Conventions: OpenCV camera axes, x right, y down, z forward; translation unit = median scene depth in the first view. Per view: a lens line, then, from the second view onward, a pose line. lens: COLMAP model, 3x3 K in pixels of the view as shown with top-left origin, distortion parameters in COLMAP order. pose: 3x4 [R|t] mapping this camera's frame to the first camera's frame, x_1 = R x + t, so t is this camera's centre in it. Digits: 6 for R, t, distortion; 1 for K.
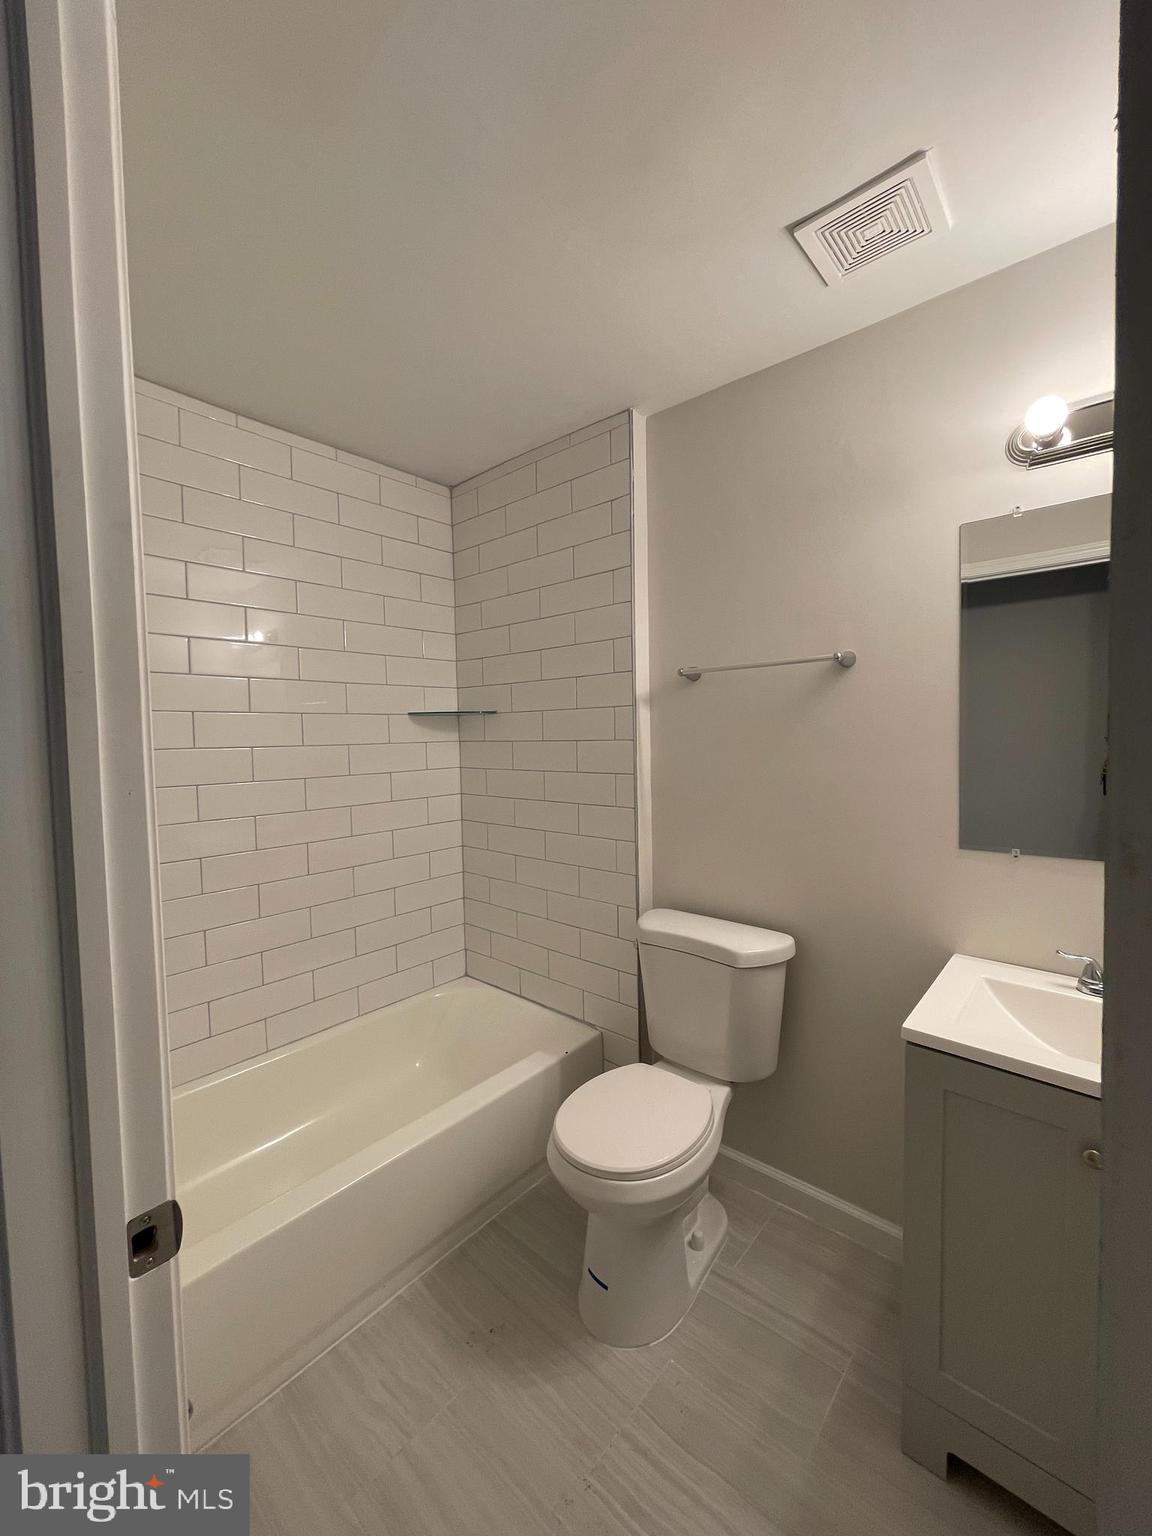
lens RADIAL K [[618.7, 0, 576.6], [0, 618.7, 768.0], [0, 0, 1]] dist [-0.003785, 0.001625]
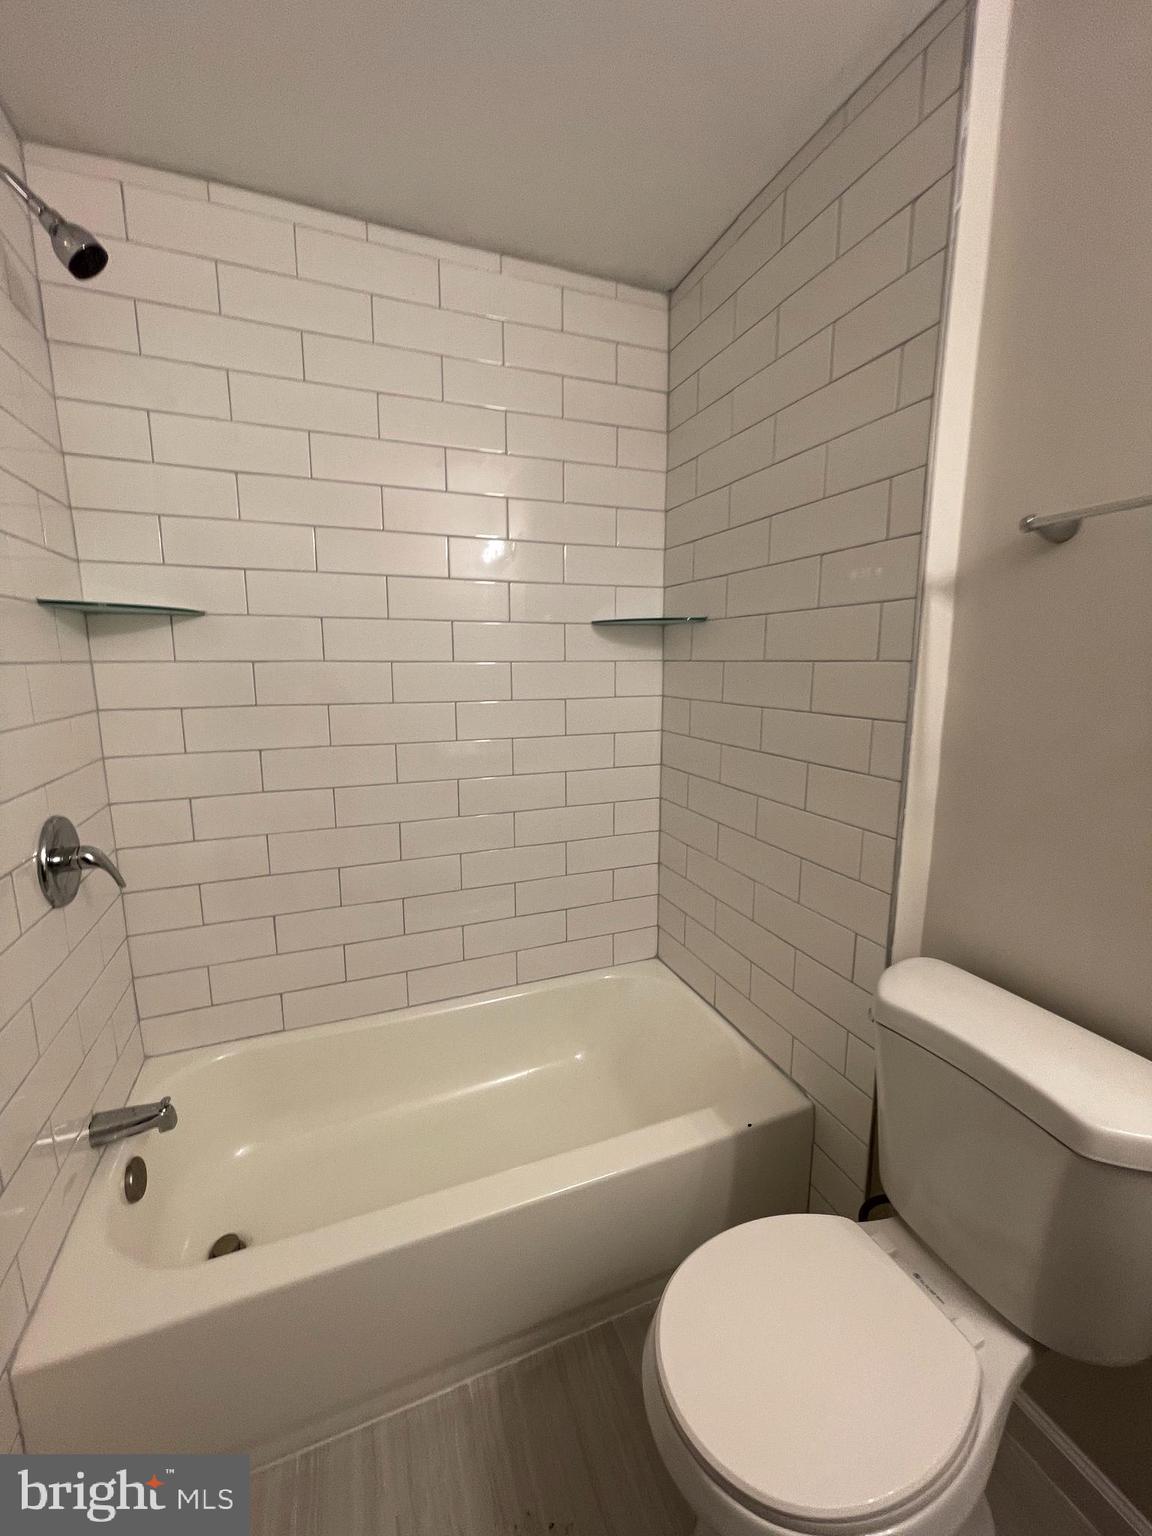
lens RADIAL K [[618.7, 0, 568.7], [0, 618.7, 766.0], [0, 0, 1]] dist [-0.003785, 0.001625]
pose [[0.884503, 0.093204, -0.457130, 0.076903], [-0.036360, 0.990632, 0.131628, -0.013024], [0.465116, -0.099804, 0.879606, 0.331036]]
